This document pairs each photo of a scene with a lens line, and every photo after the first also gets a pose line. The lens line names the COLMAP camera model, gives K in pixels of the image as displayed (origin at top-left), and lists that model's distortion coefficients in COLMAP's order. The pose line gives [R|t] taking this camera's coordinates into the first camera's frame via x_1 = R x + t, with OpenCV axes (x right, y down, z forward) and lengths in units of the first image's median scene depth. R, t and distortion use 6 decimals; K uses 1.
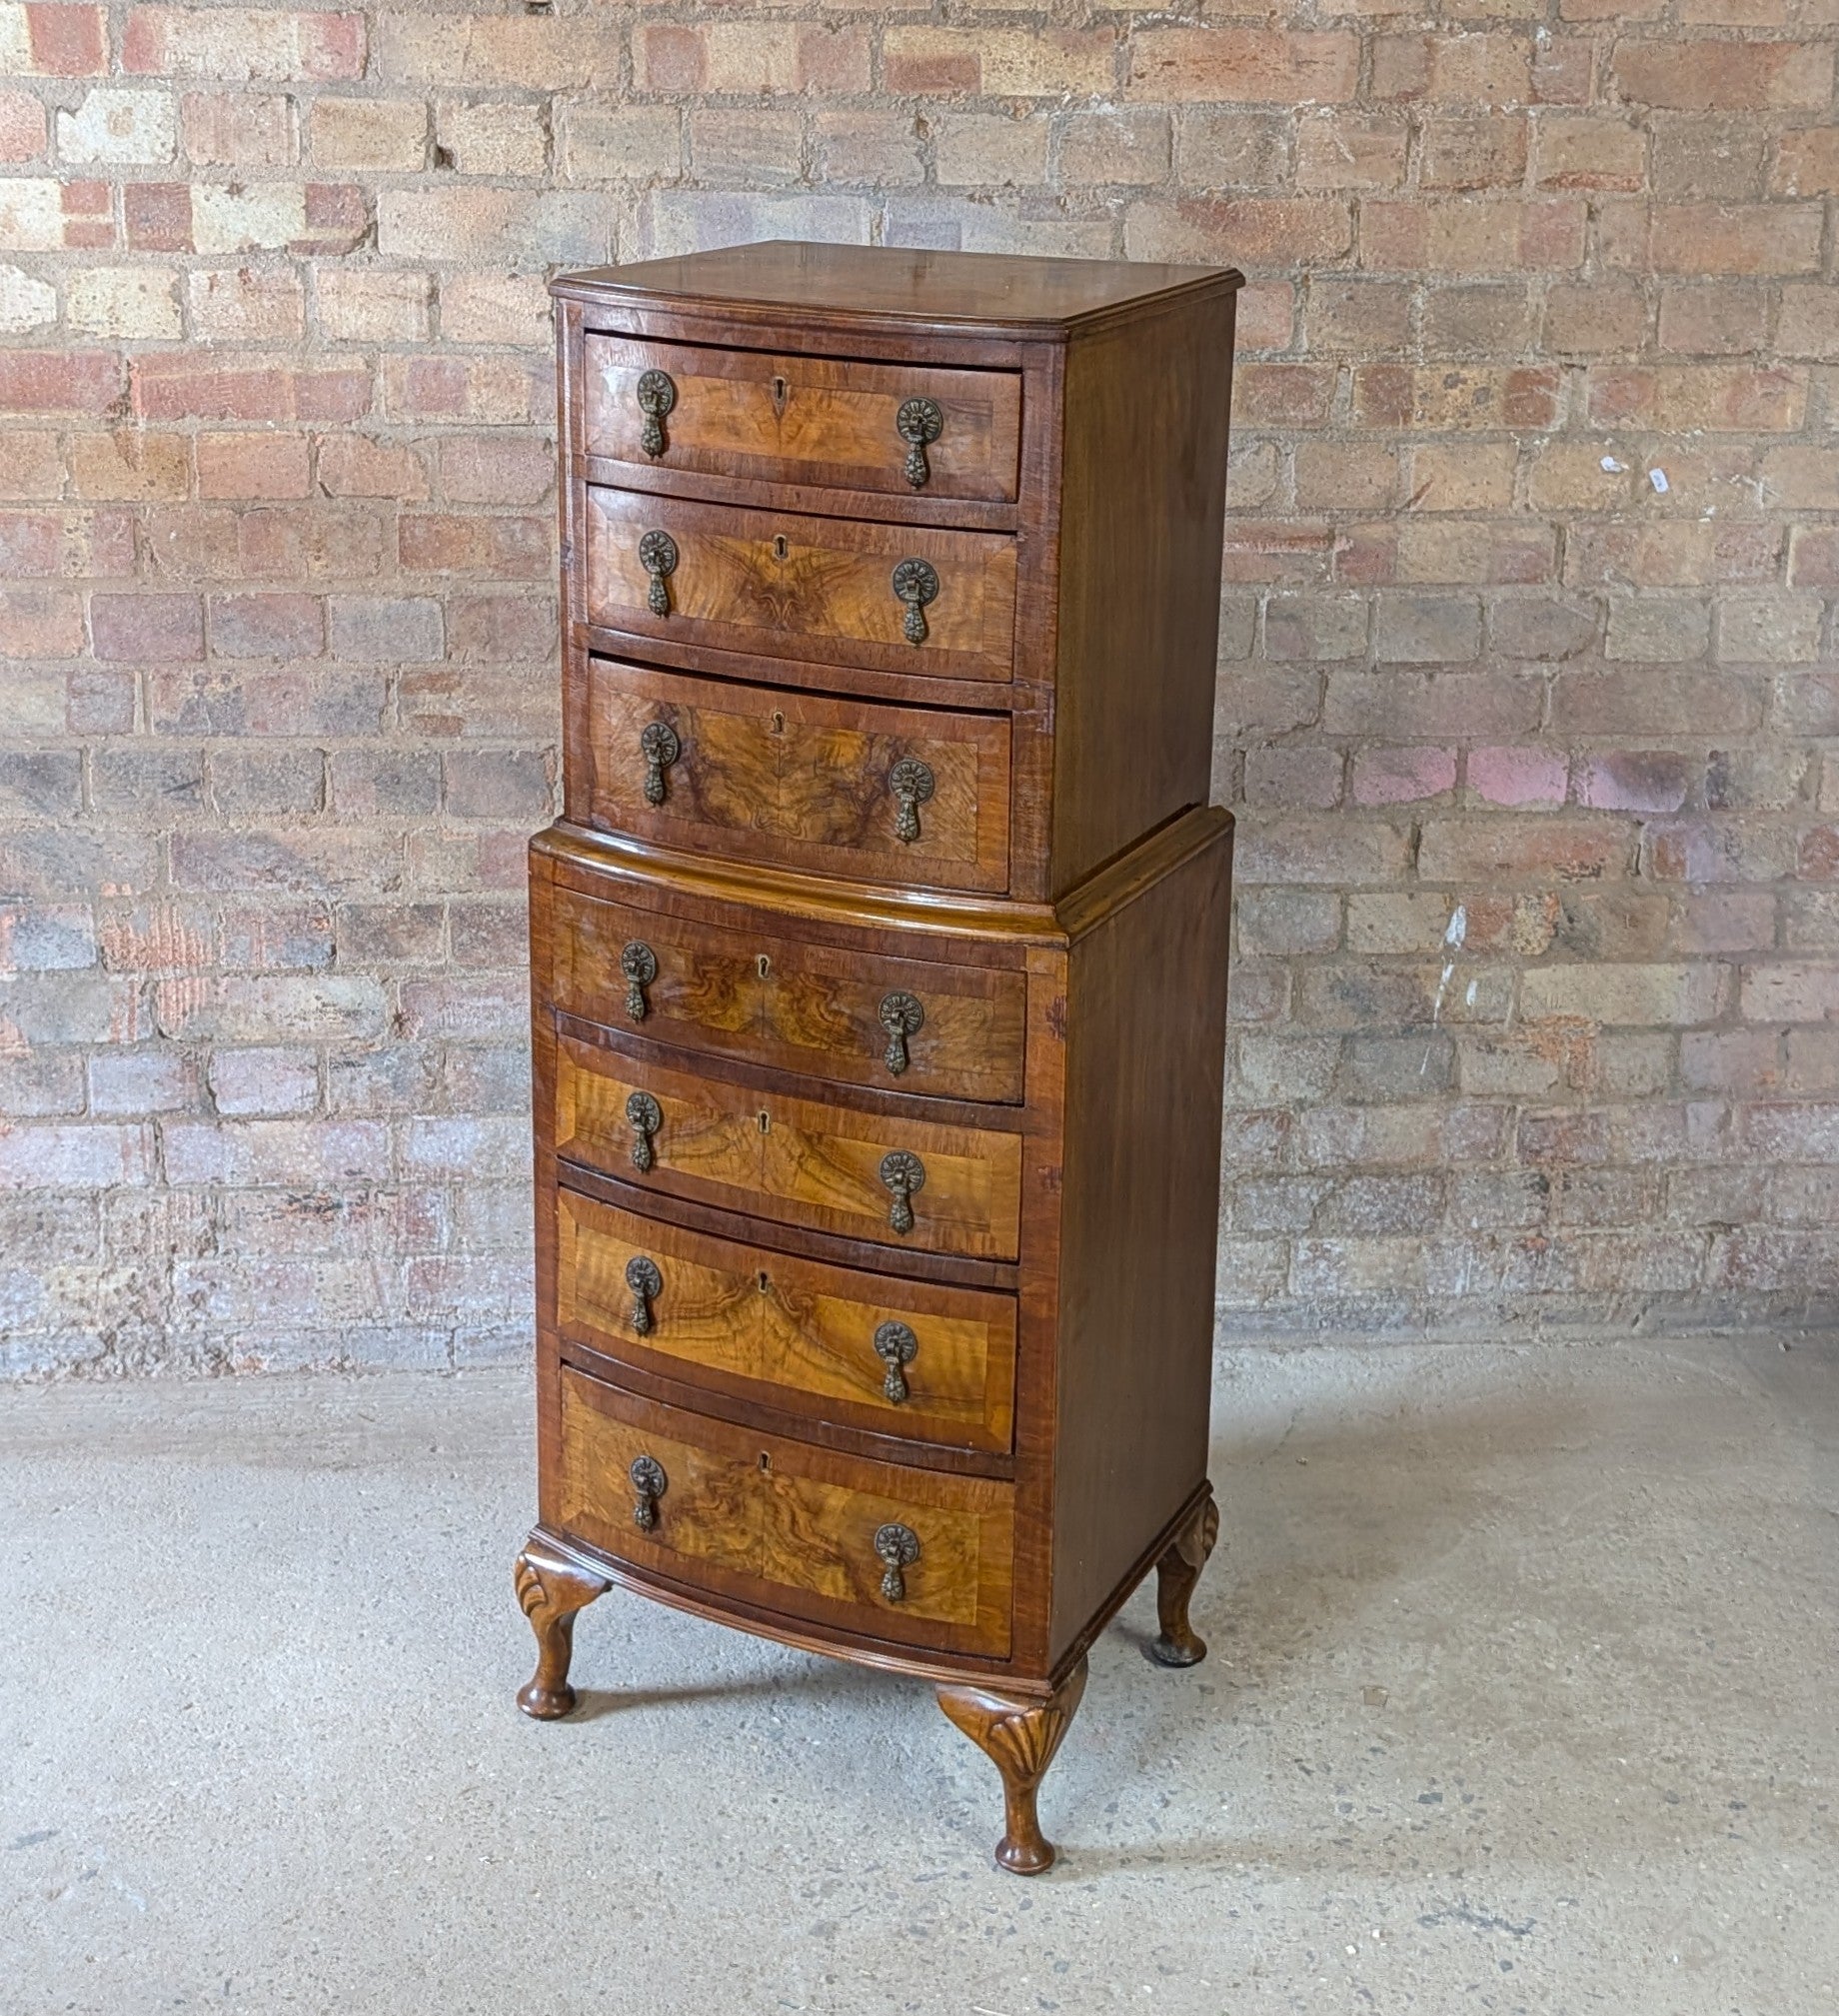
lens RADIAL K [[2953.5, 0, 897.5], [0, 2953.5, 756.0], [0, 0, 1]] dist [0.056583, 0.000000]
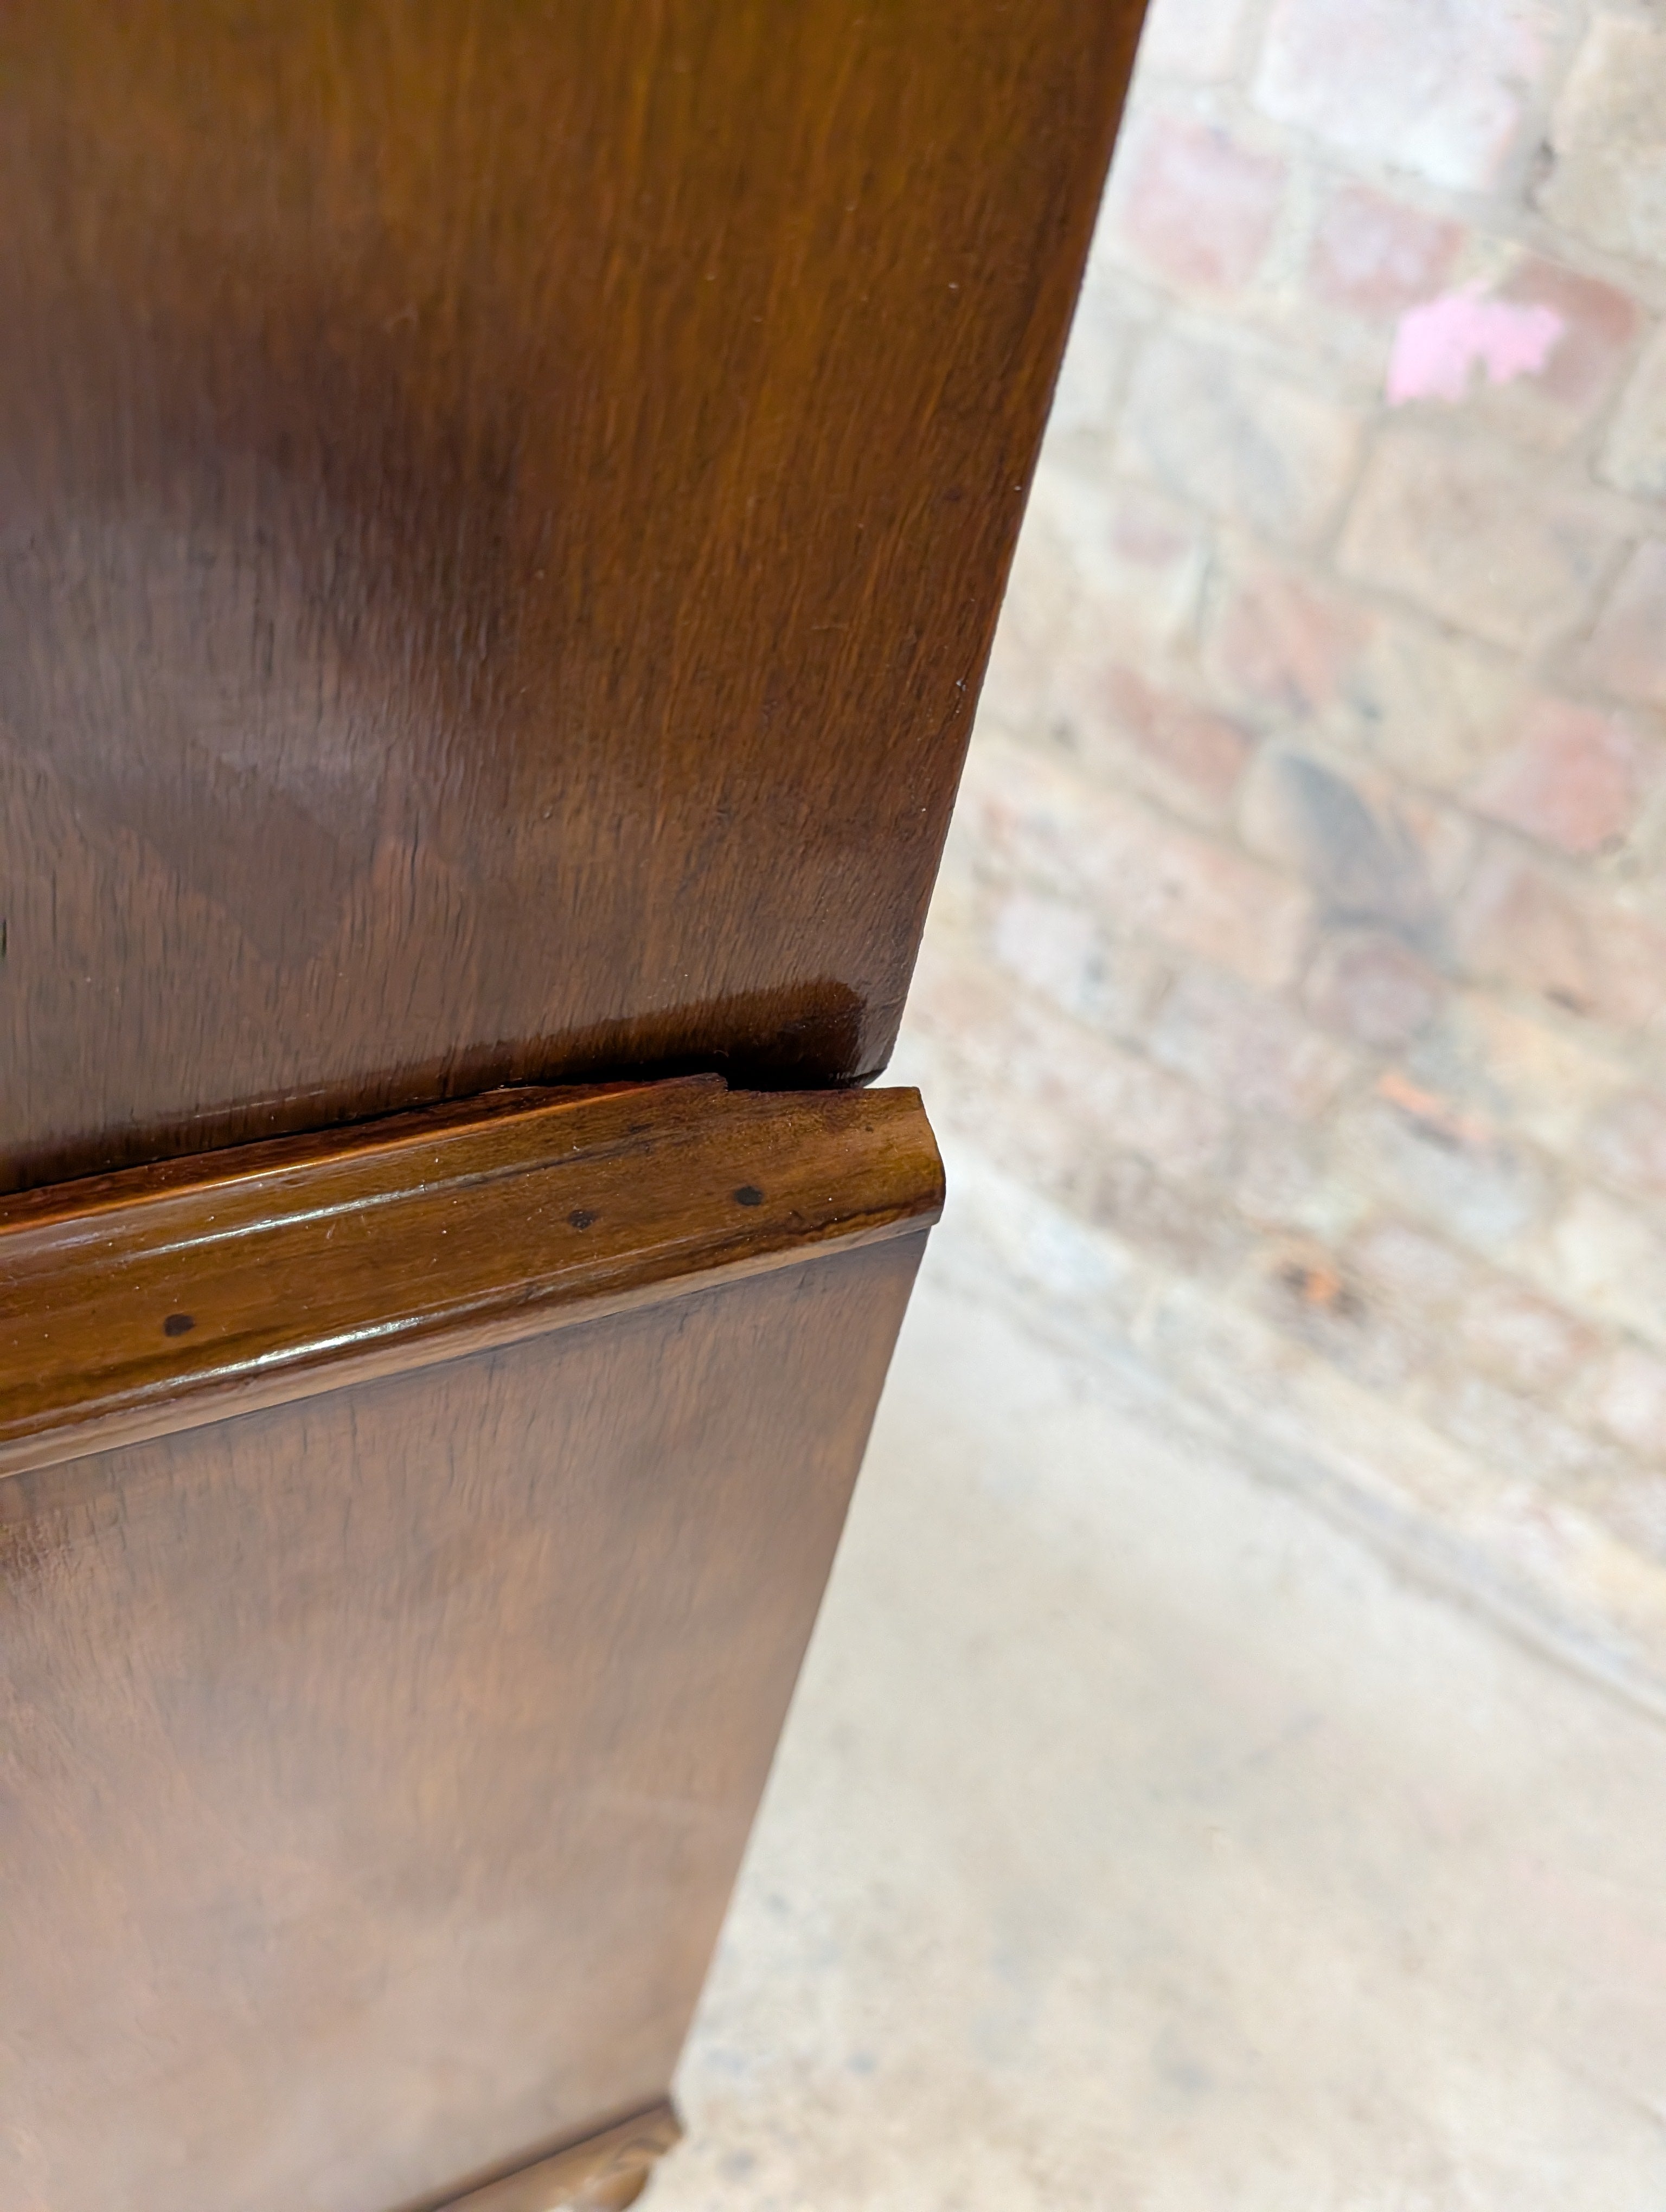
lens RADIAL K [[1670.1, 0, 848.1], [0, 1670.1, 1107.4], [0, 0, 1]] dist [-0.053548, 0.022952]
pose [[0.770587, 0.534999, -0.346369, 0.116786], [-0.301819, 0.784990, 0.541014, -0.029769], [0.561338, -0.312358, 0.766376, 0.764759]]
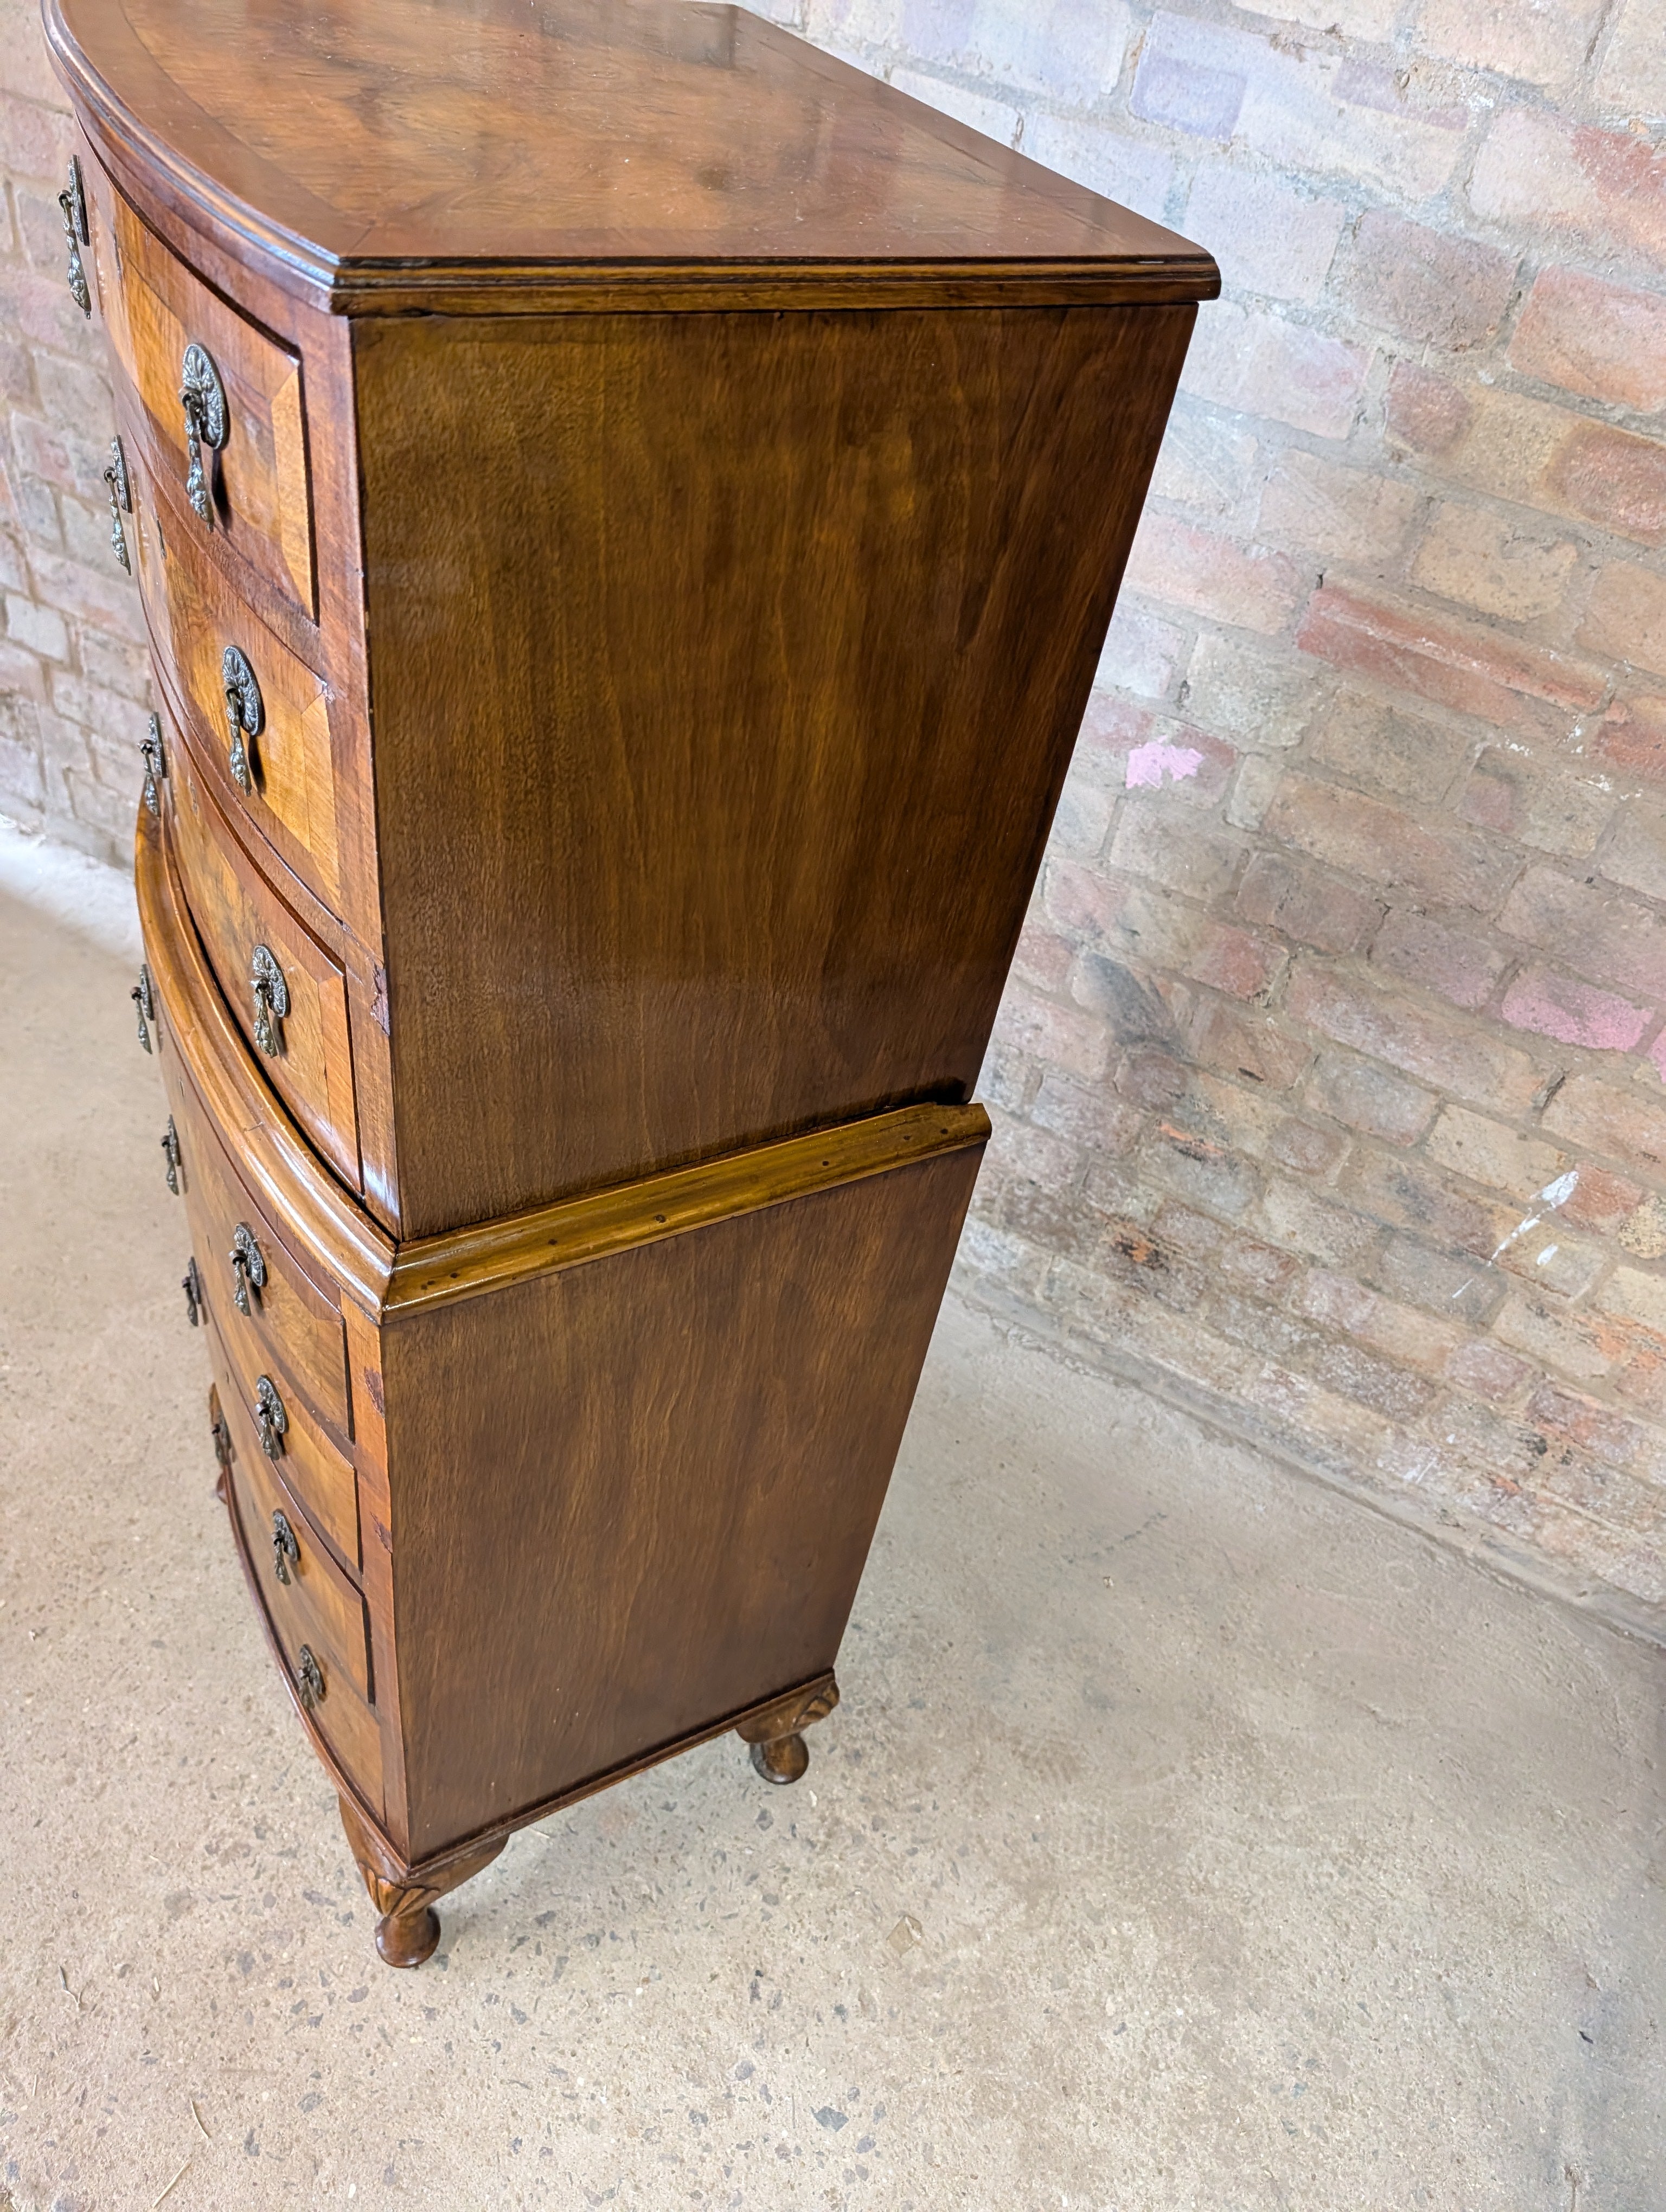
lens RADIAL K [[1618.3, 0, 842.1], [0, 1618.3, 1091.5], [0, 0, 1]] dist [-0.011730, 0.001707]
pose [[0.826842, 0.454312, -0.331561, 0.169249], [-0.283381, 0.845730, 0.452146, -0.120188], [0.485827, -0.279895, 0.828029, 0.563513]]
